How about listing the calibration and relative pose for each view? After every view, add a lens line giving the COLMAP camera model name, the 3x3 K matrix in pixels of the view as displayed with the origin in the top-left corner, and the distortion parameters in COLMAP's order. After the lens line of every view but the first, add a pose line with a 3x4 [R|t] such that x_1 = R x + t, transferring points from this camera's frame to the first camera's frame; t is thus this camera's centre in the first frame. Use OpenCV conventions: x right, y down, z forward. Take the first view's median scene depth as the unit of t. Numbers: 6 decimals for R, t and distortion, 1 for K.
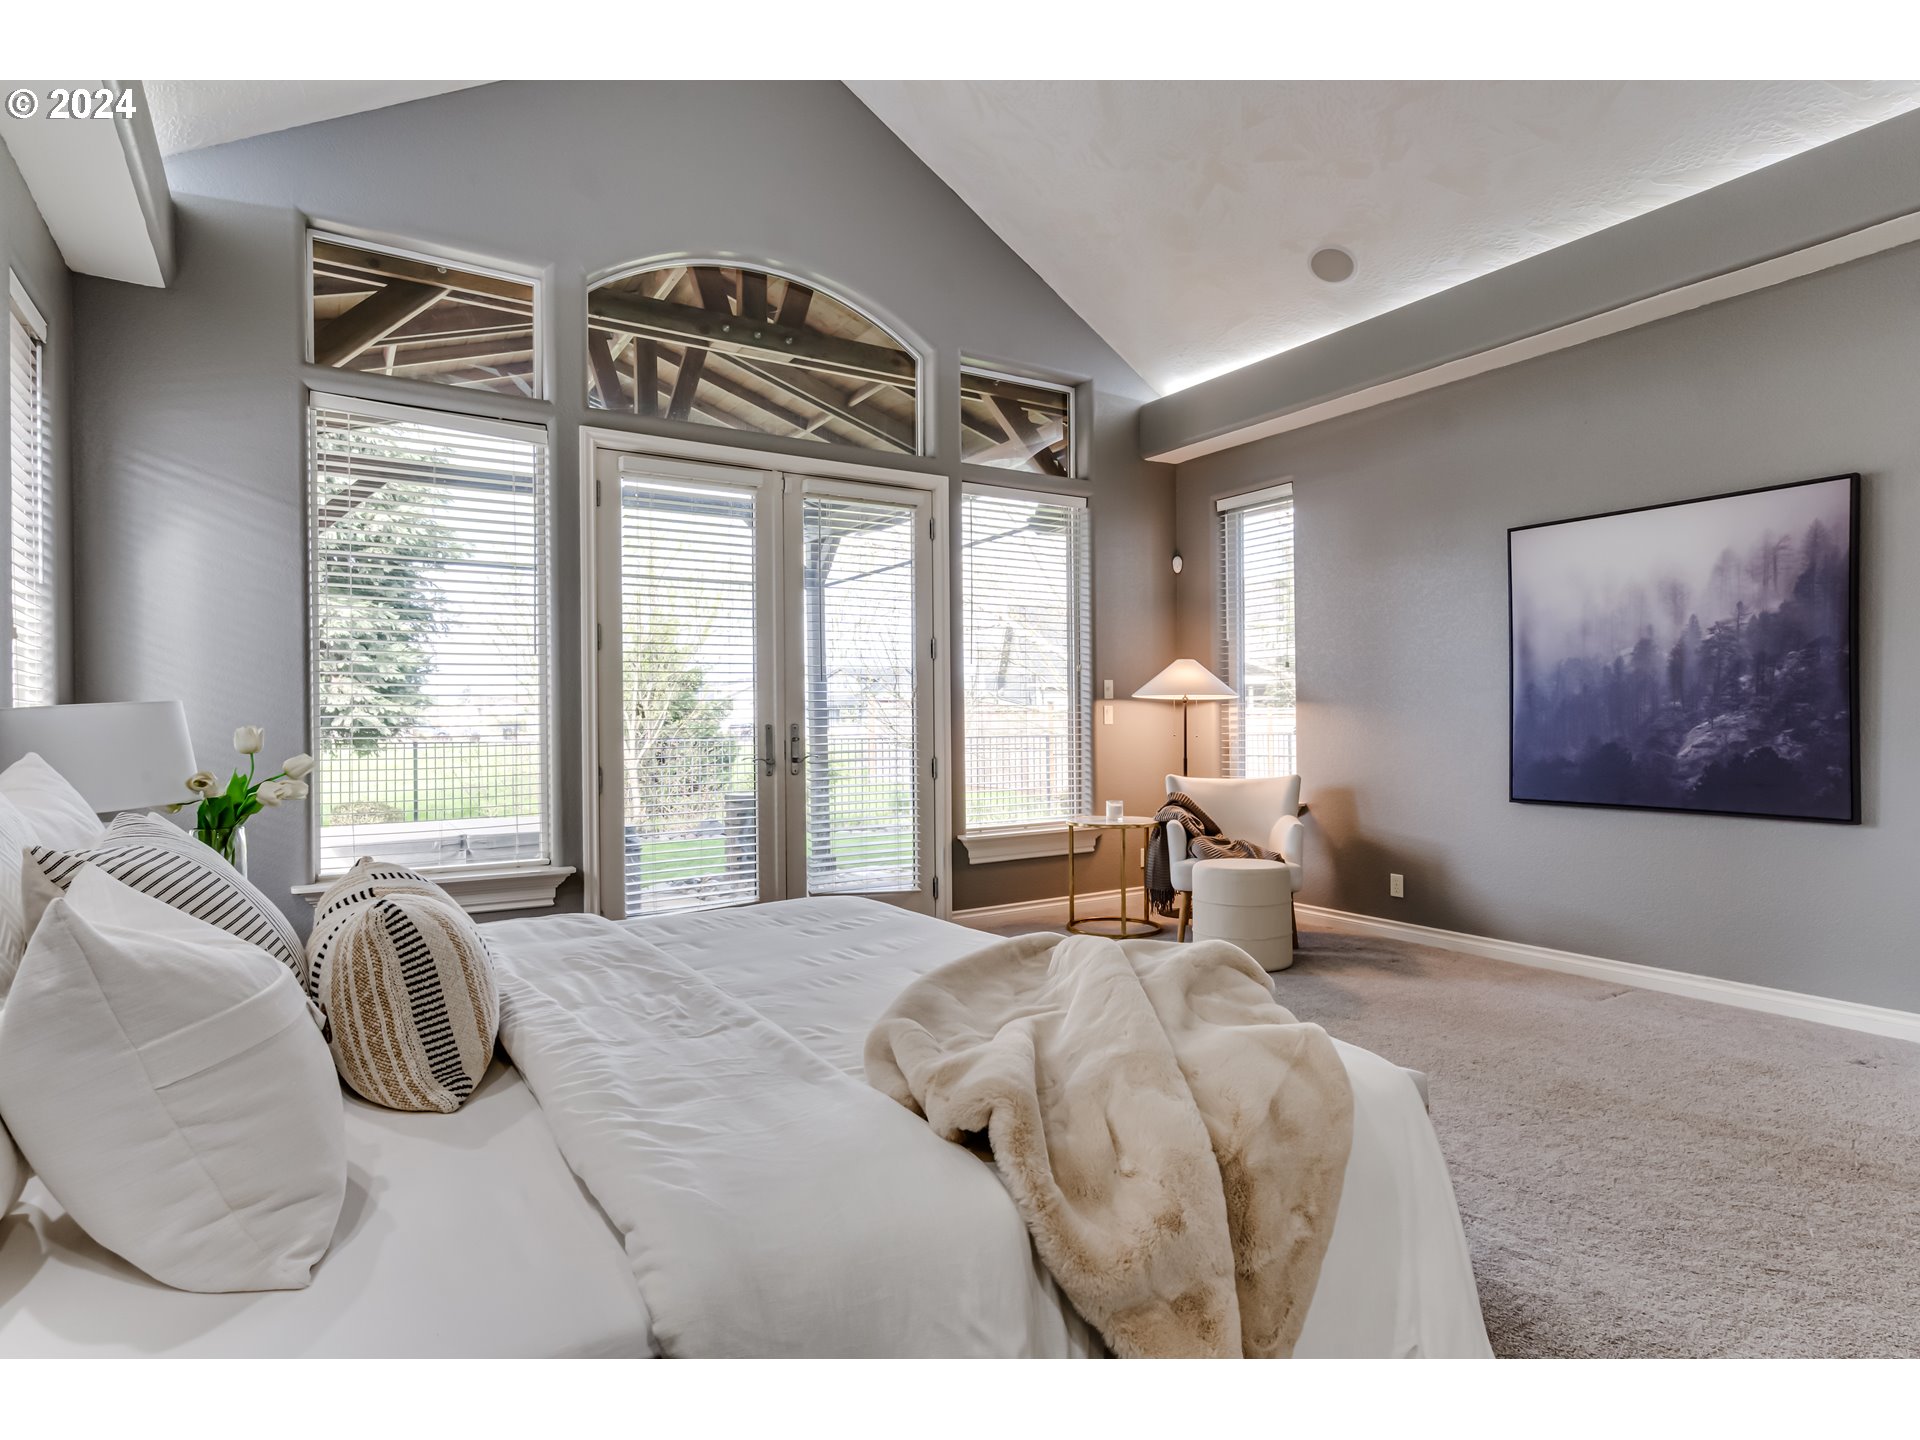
lens RADIAL K [[1009.4, 0, 960.0], [0, 1009.4, 720.0], [0, 0, 1]] dist [0.006269, 0.000561]
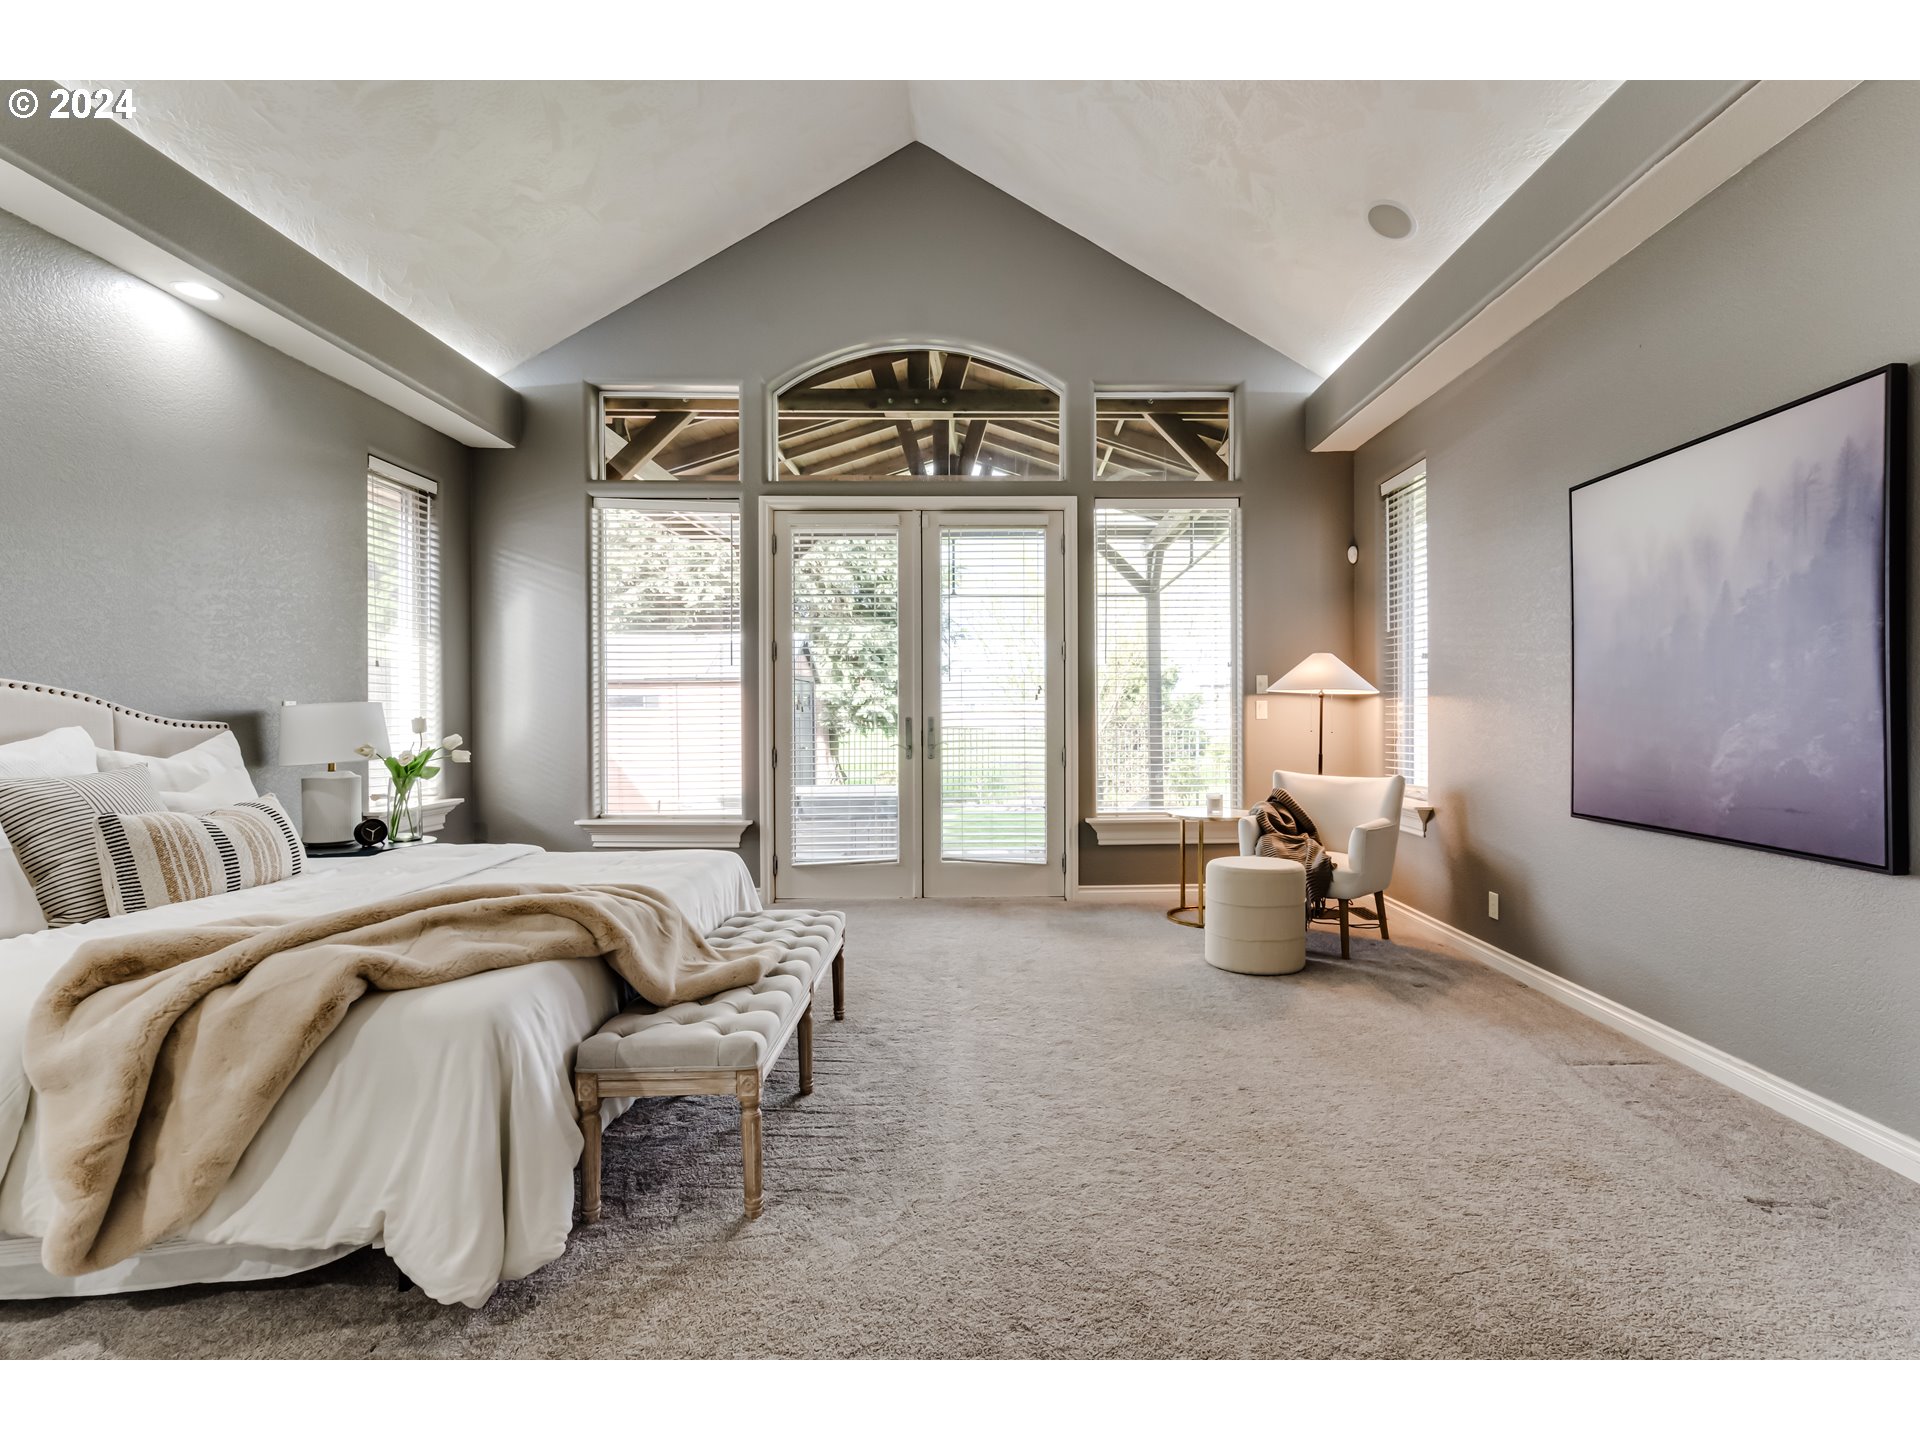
lens RADIAL K [[882.1, 0, 962.0], [0, 882.1, 716.6], [0, 0, 1]] dist [0.000243, 0.000917]
pose [[0.861131, 0.006598, -0.508340, 0.394507], [-0.003669, 0.999970, 0.006763, -0.003650], [0.508370, -0.003958, 0.861130, 0.099402]]
